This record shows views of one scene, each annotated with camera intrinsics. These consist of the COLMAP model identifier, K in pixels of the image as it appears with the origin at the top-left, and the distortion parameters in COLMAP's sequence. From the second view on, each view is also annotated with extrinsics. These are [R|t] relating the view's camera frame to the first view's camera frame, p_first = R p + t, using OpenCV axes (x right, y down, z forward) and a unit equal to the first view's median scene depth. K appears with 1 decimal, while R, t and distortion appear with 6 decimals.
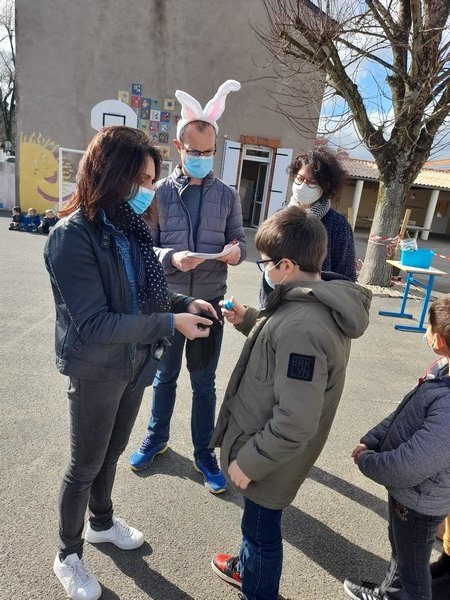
lens RADIAL K [[436.1, 0, 216.3], [0, 436.1, 278.5], [0, 0, 1]] dist [0.061926, -0.043121]
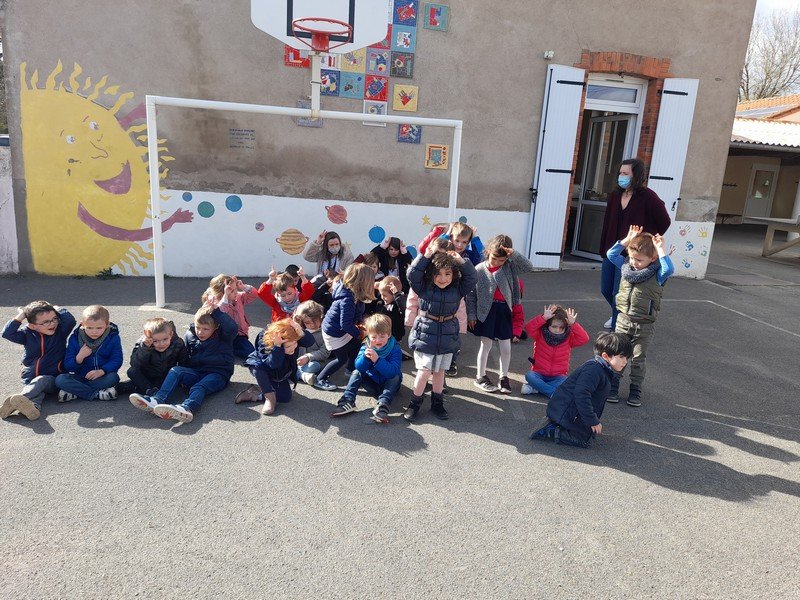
lens RADIAL K [[581.5, 0, 394.4], [0, 581.5, 274.7], [0, 0, 1]] dist [0.061926, -0.043121]
pose [[0.983643, -0.087947, 0.157200, -0.233567], [0.091171, 0.995745, -0.013407, -0.122643], [-0.155352, 0.027520, 0.987476, 0.479243]]
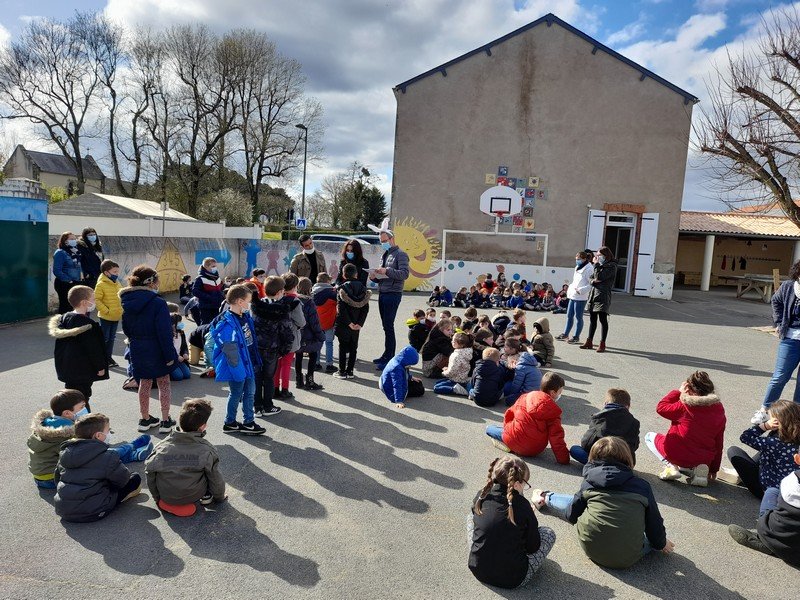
lens RADIAL K [[581.5, 0, 375.8], [0, 581.5, 305.1], [0, 0, 1]] dist [0.061926, -0.043121]
pose [[0.992677, -0.055148, -0.107477, -0.352758], [0.042686, 0.992450, -0.114983, 0.051404], [0.113007, 0.109553, 0.987536, -0.422751]]
